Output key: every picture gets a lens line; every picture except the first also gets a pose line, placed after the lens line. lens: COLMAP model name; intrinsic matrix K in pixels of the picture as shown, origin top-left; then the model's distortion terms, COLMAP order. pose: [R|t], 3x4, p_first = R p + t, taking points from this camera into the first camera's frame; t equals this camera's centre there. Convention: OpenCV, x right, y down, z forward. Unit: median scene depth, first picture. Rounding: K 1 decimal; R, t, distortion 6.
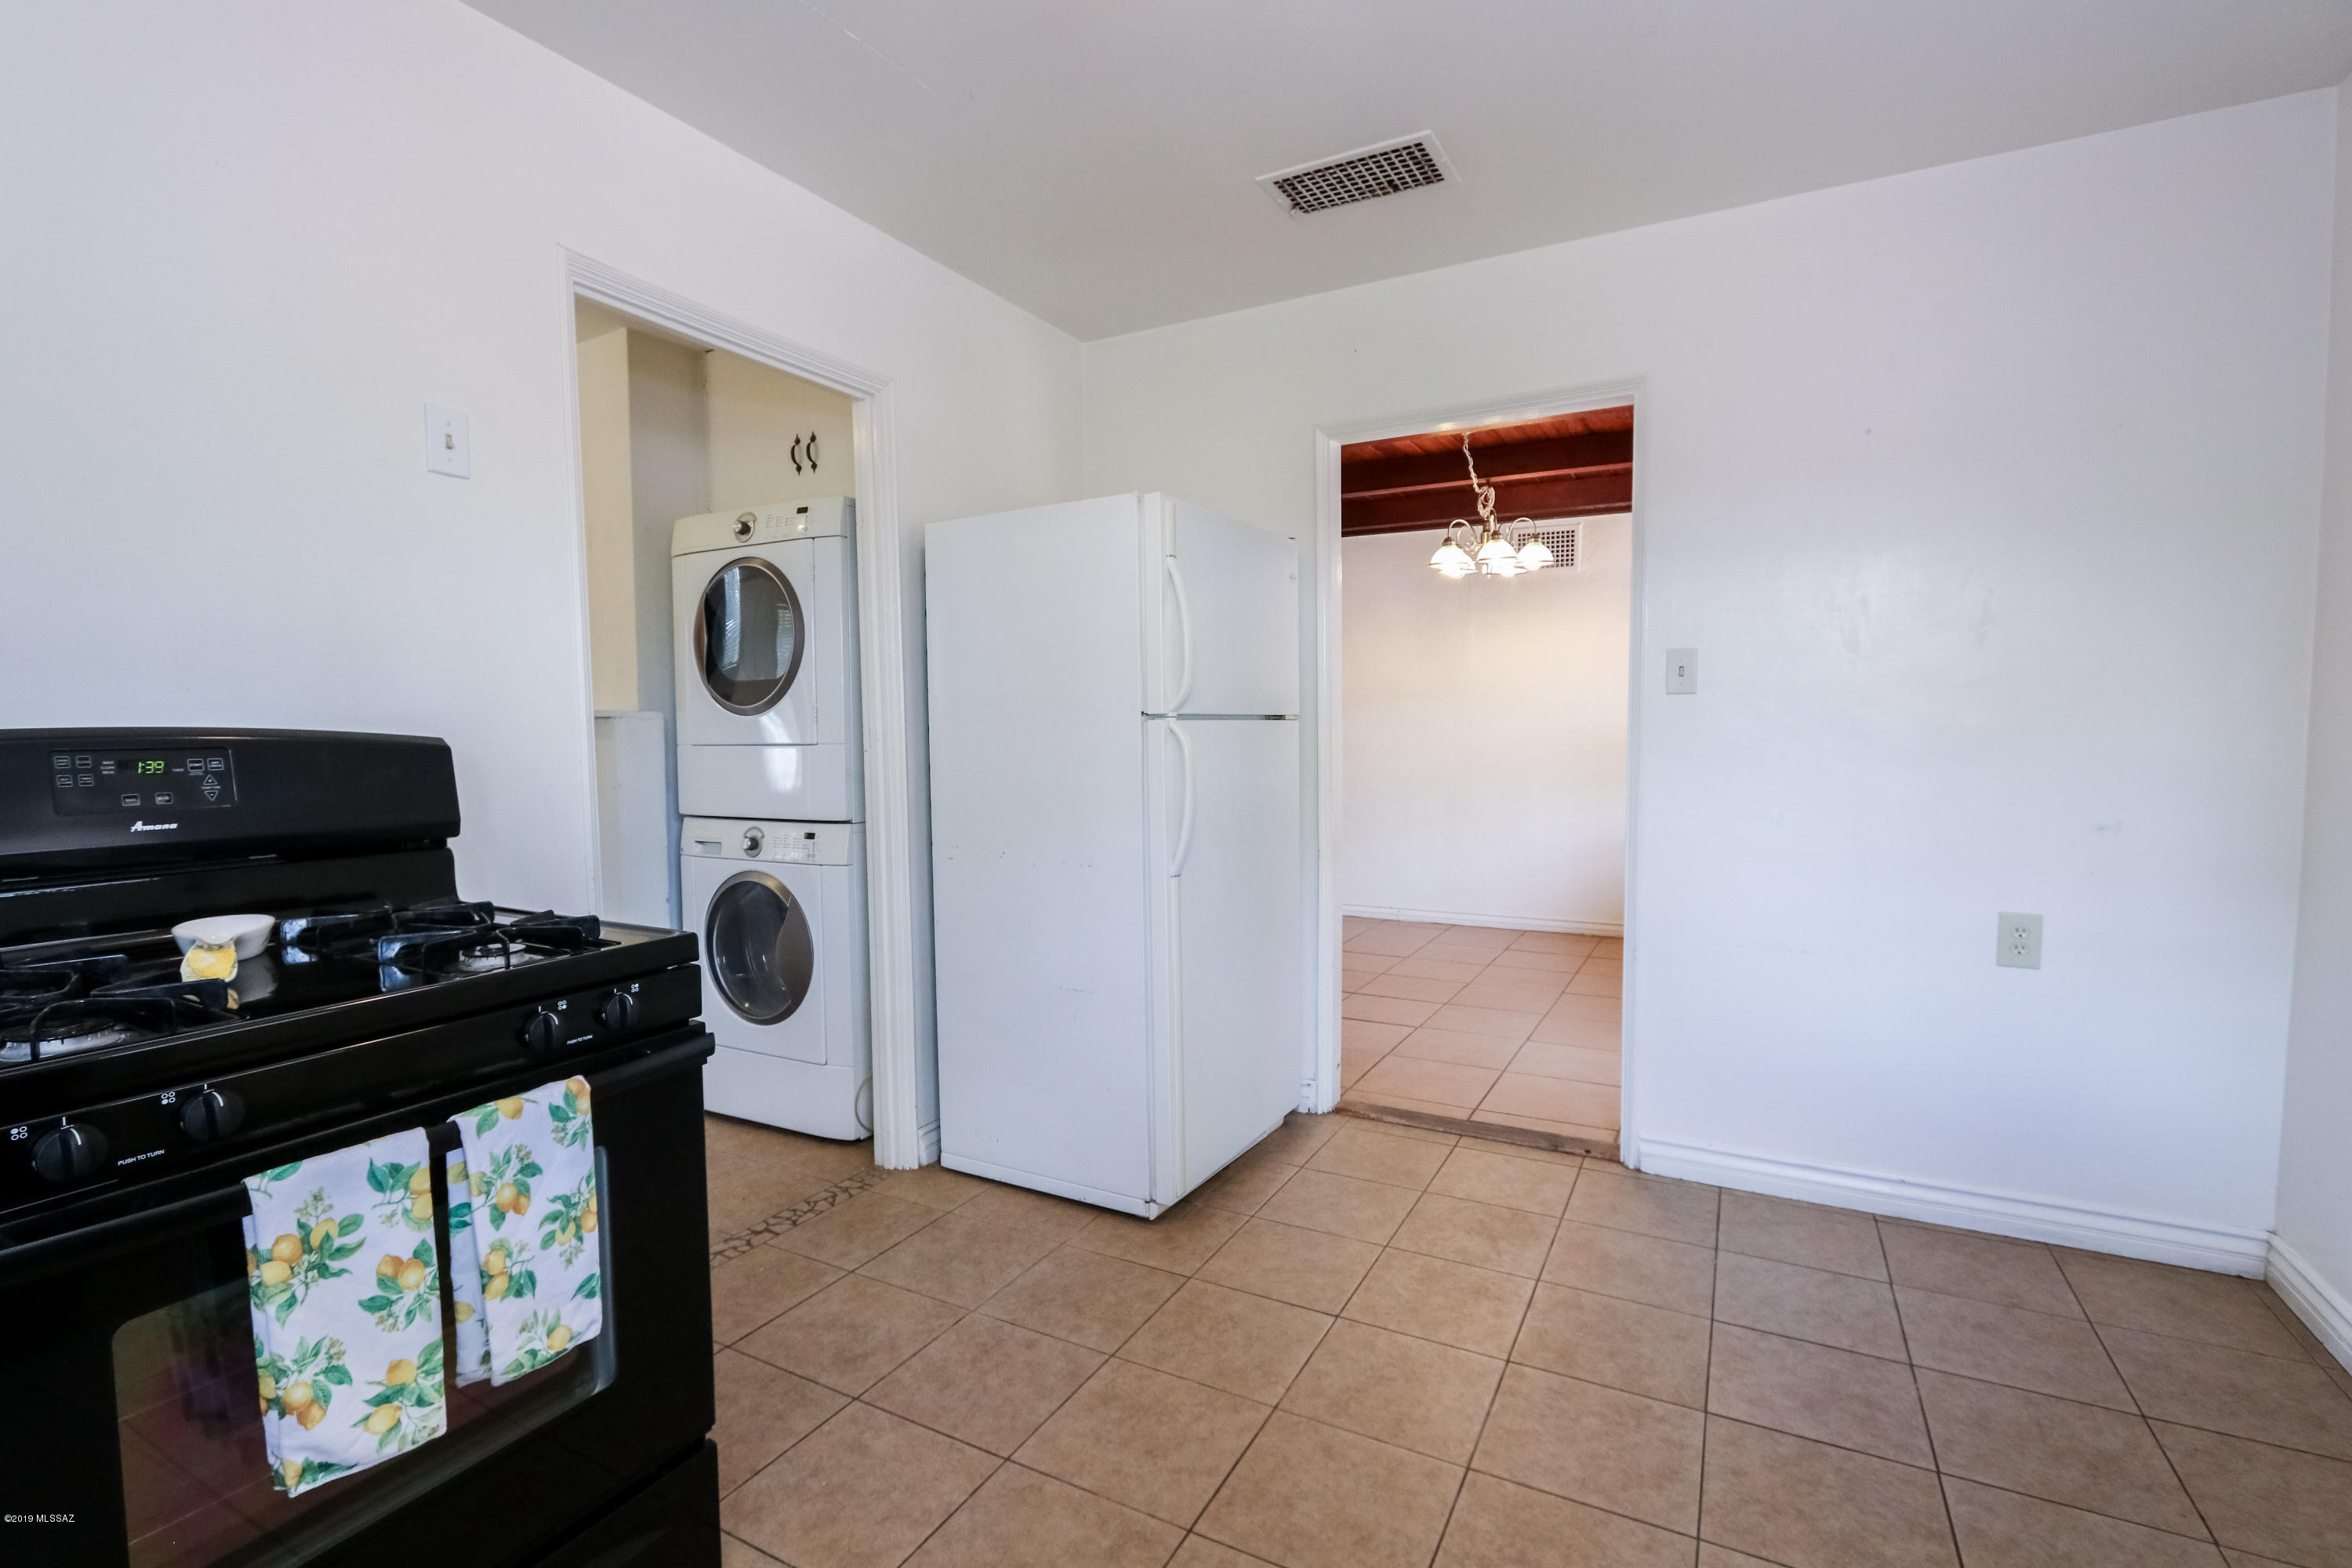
lens RADIAL K [[1085.4, 0, 1155.4], [0, 1085.4, 784.5], [0, 0, 1]] dist [-0.011592, -0.000083]
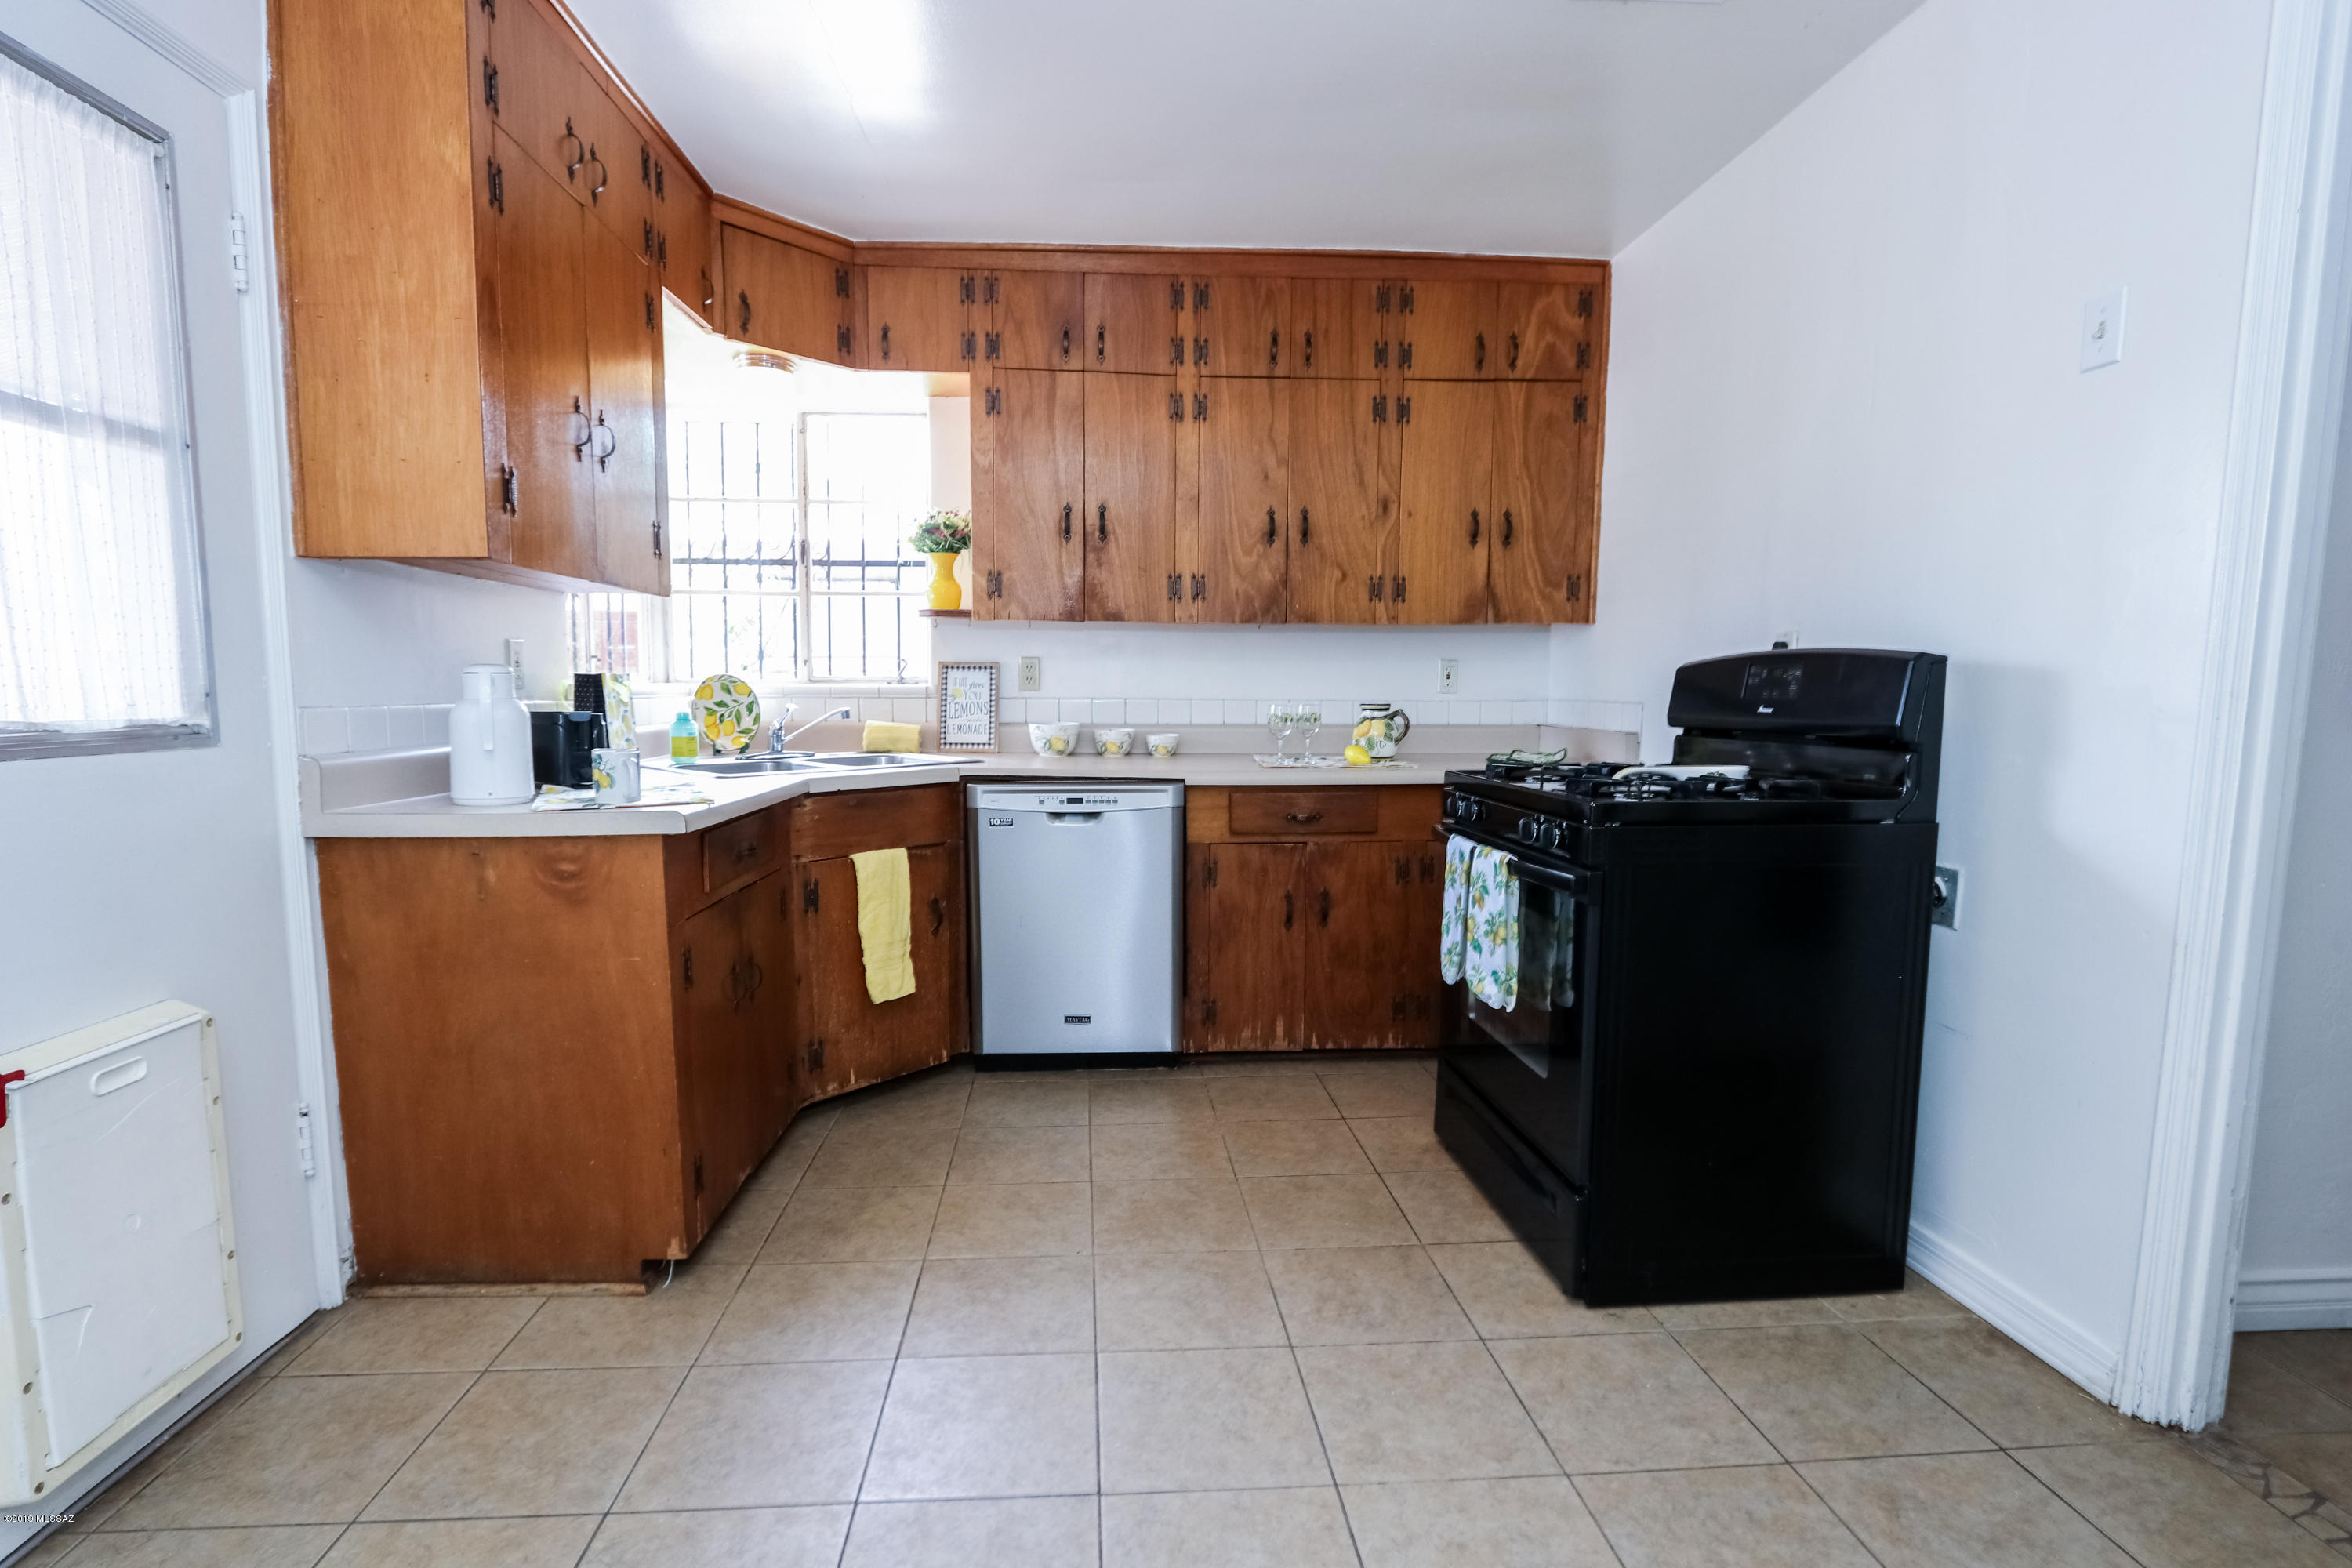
lens RADIAL K [[1103.0, 0, 1145.6], [0, 1103.0, 795.3], [0, 0, 1]] dist [-0.014653, 0.002280]
pose [[-0.848104, 0.053725, -0.527100, 0.587946], [-0.027341, 0.989082, 0.144805, -0.037565], [0.529125, 0.137222, -0.837375, 1.484320]]
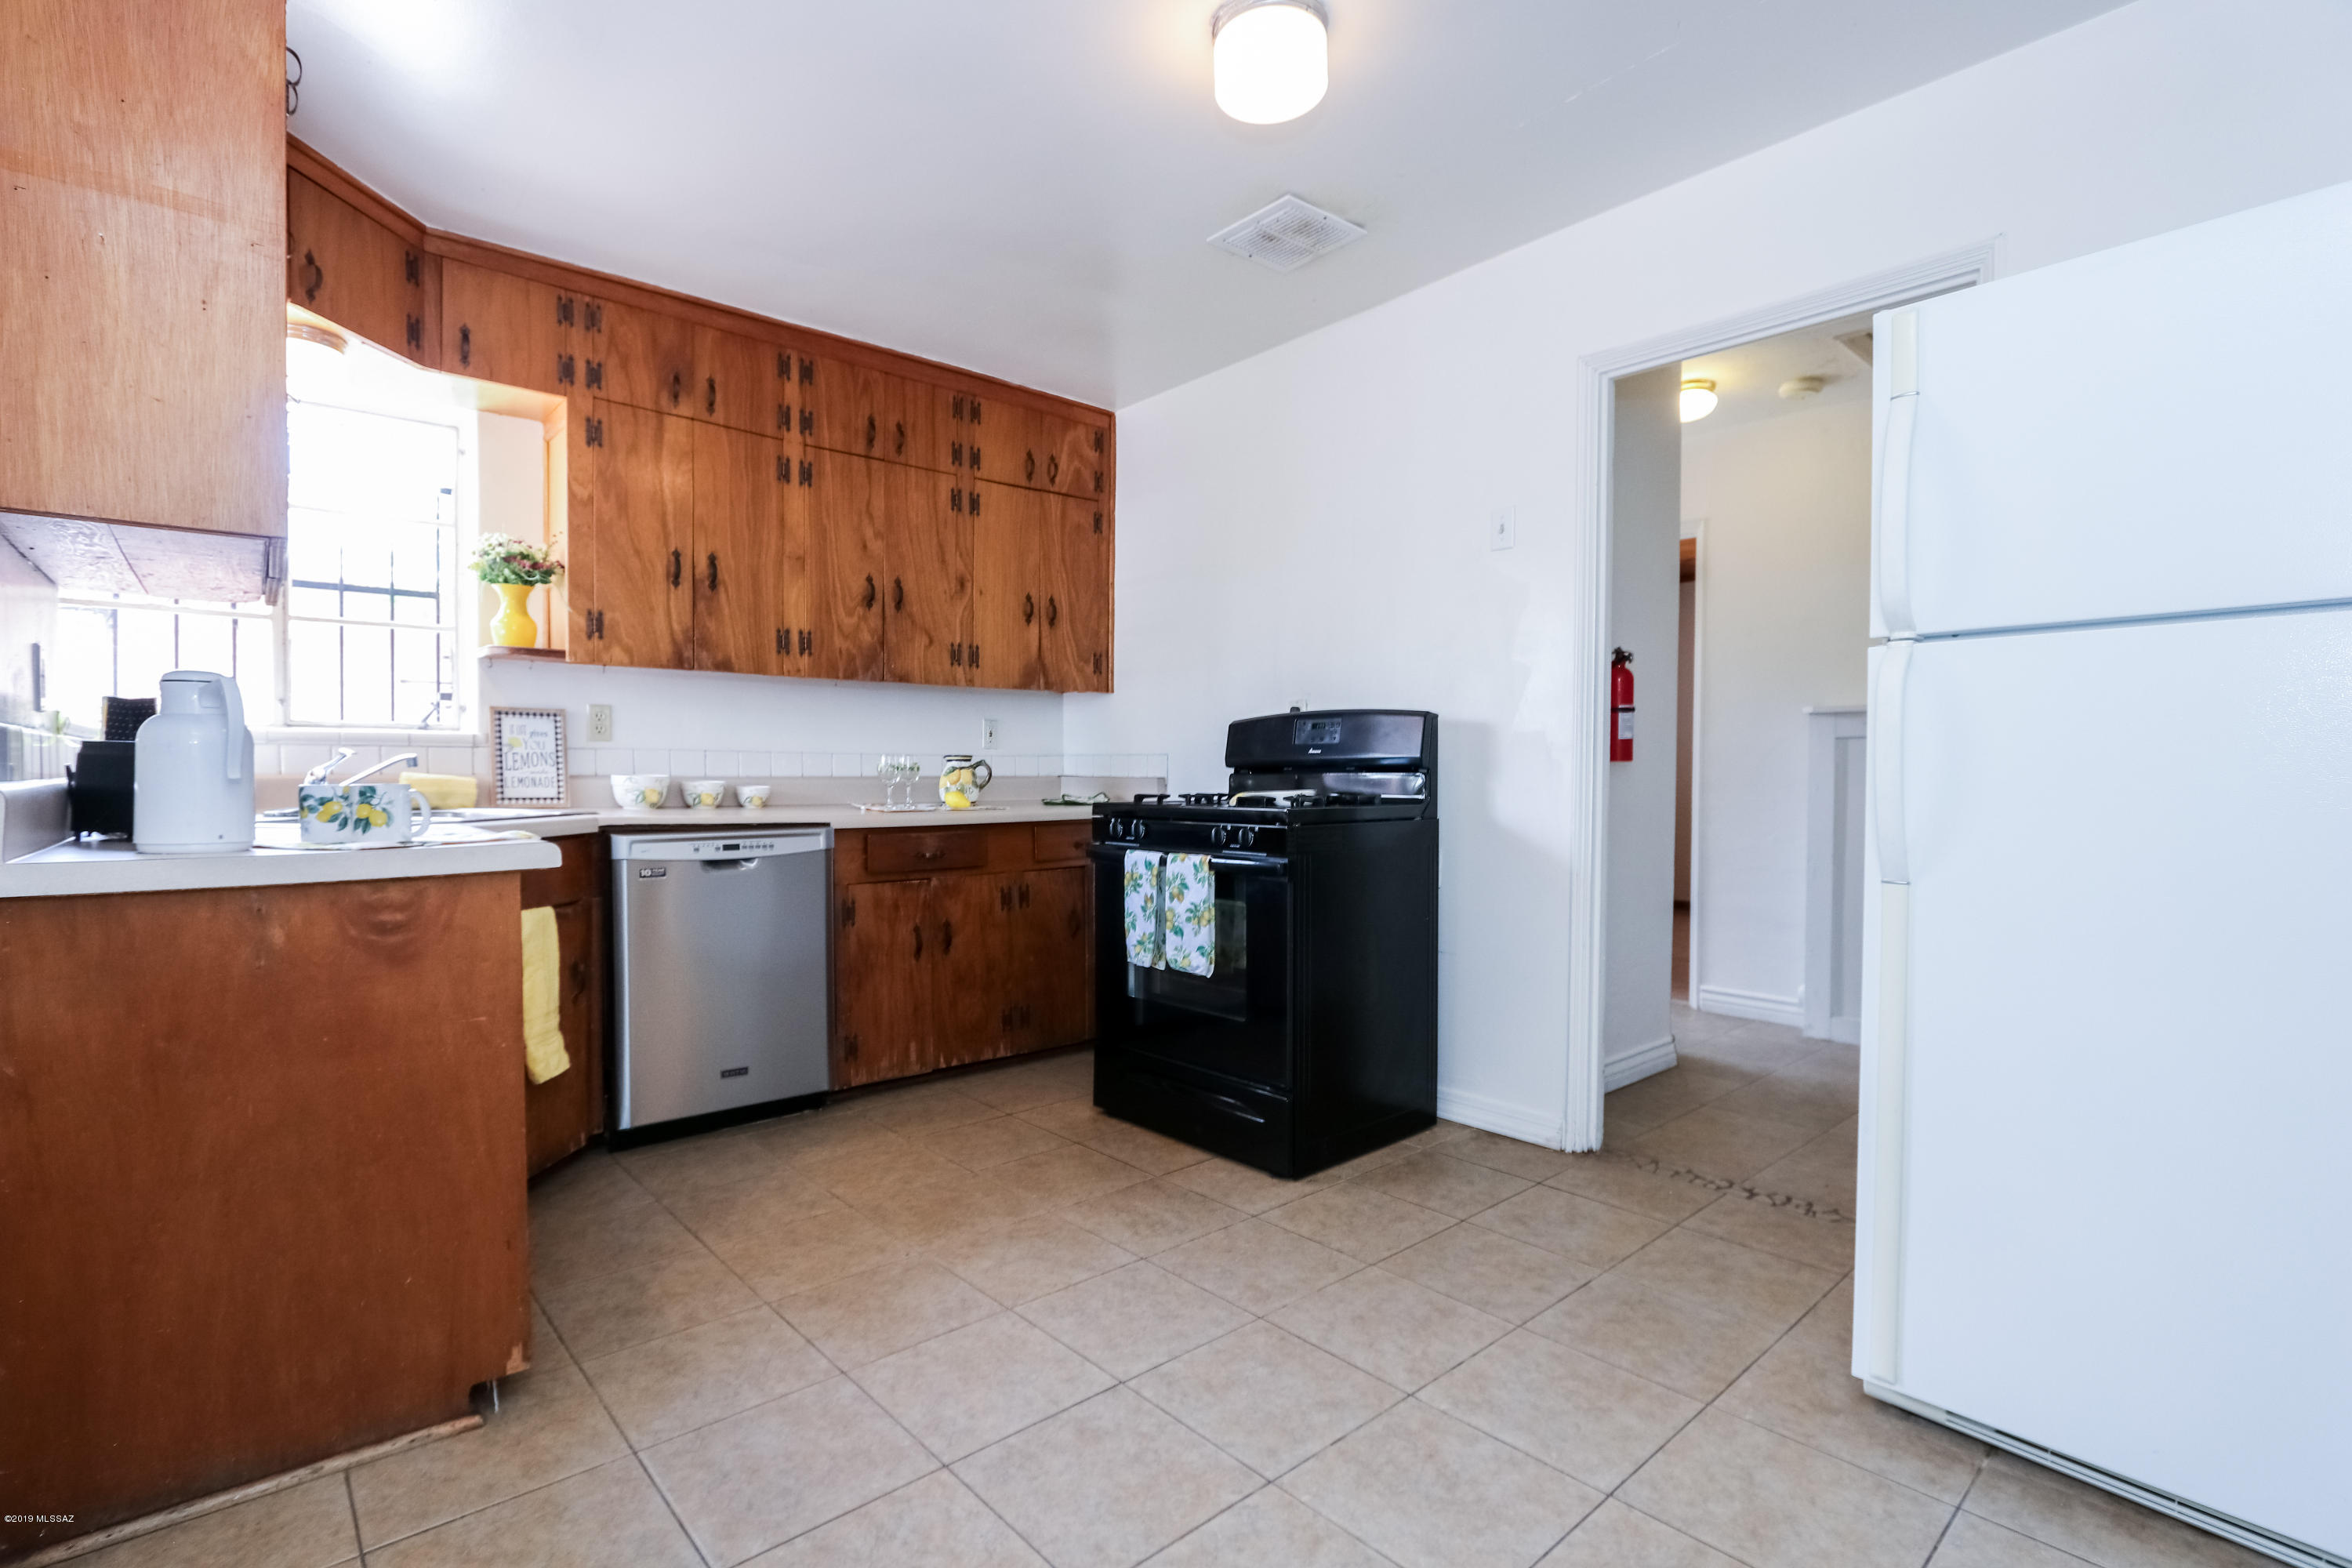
lens RADIAL K [[1095.1, 0, 1147.6], [0, 1095.1, 795.5], [0, 0, 1]] dist [-0.017140, 0.000651]
pose [[-0.348852, 0.024743, -0.936851, 1.129084], [-0.050871, 0.997678, 0.045293, 0.035553], [0.935796, 0.063459, -0.346783, 1.158835]]
